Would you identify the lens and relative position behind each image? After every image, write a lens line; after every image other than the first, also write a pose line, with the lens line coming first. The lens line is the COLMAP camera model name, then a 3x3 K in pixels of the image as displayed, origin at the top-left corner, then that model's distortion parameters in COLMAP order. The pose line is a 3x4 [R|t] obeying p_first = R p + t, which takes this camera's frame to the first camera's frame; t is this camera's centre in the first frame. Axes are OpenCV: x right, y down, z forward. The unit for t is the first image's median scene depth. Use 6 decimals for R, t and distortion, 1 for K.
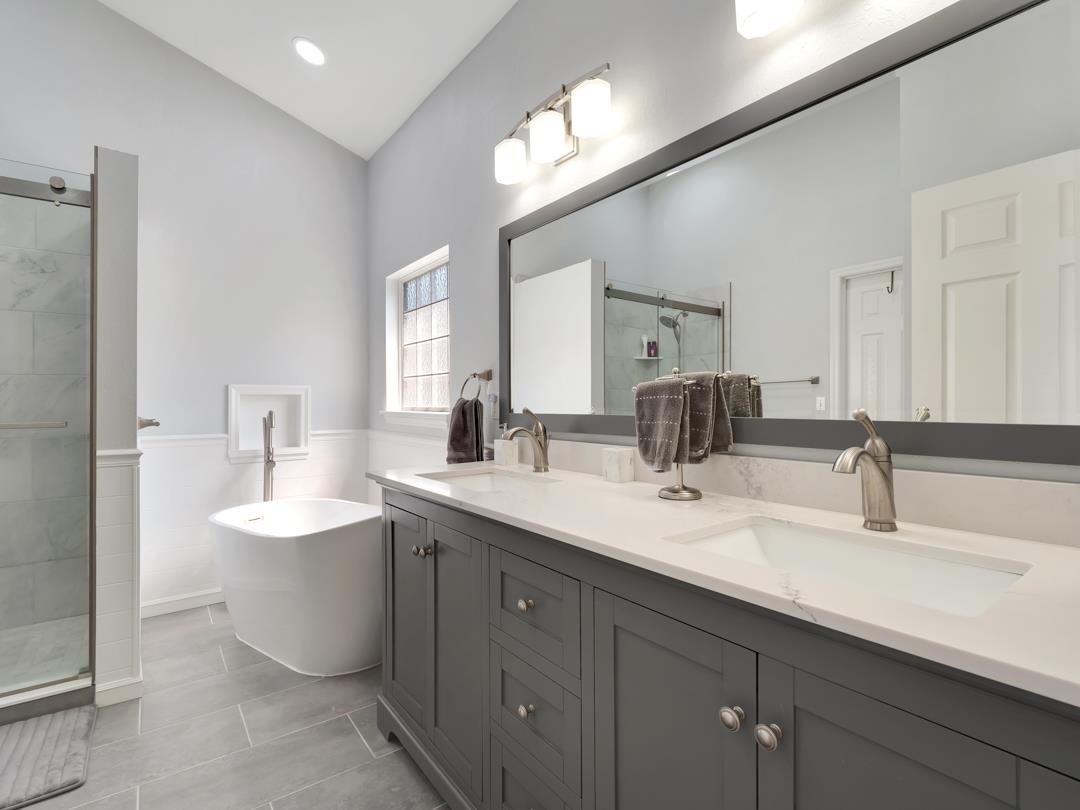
lens RADIAL K [[525.2, 0, 540.4], [0, 525.2, 406.5], [0, 0, 1]] dist [0.012226, -0.002755]
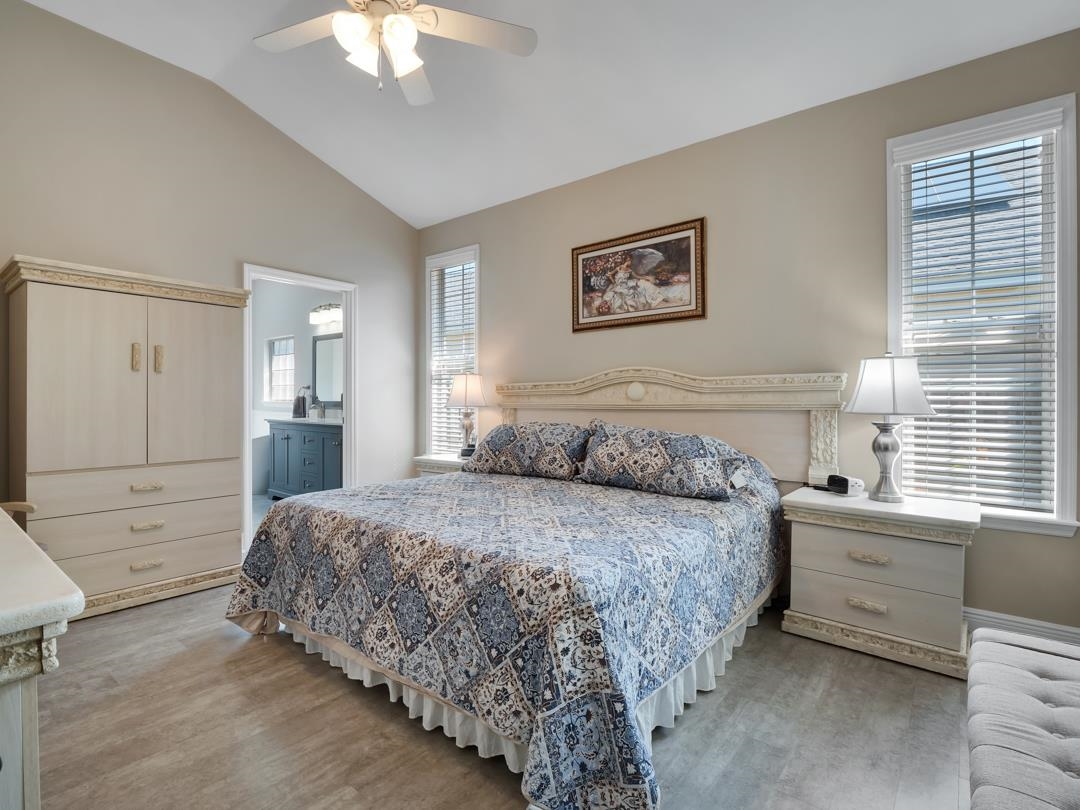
lens RADIAL K [[525.2, 0, 541.1], [0, 525.2, 406.6], [0, 0, 1]] dist [0.012226, -0.002755]
pose [[0.969298, 0.002699, 0.245875, 0.408560], [-0.004449, 0.999969, 0.006561, 0.017112], [-0.245850, -0.007454, 0.969279, -2.004497]]
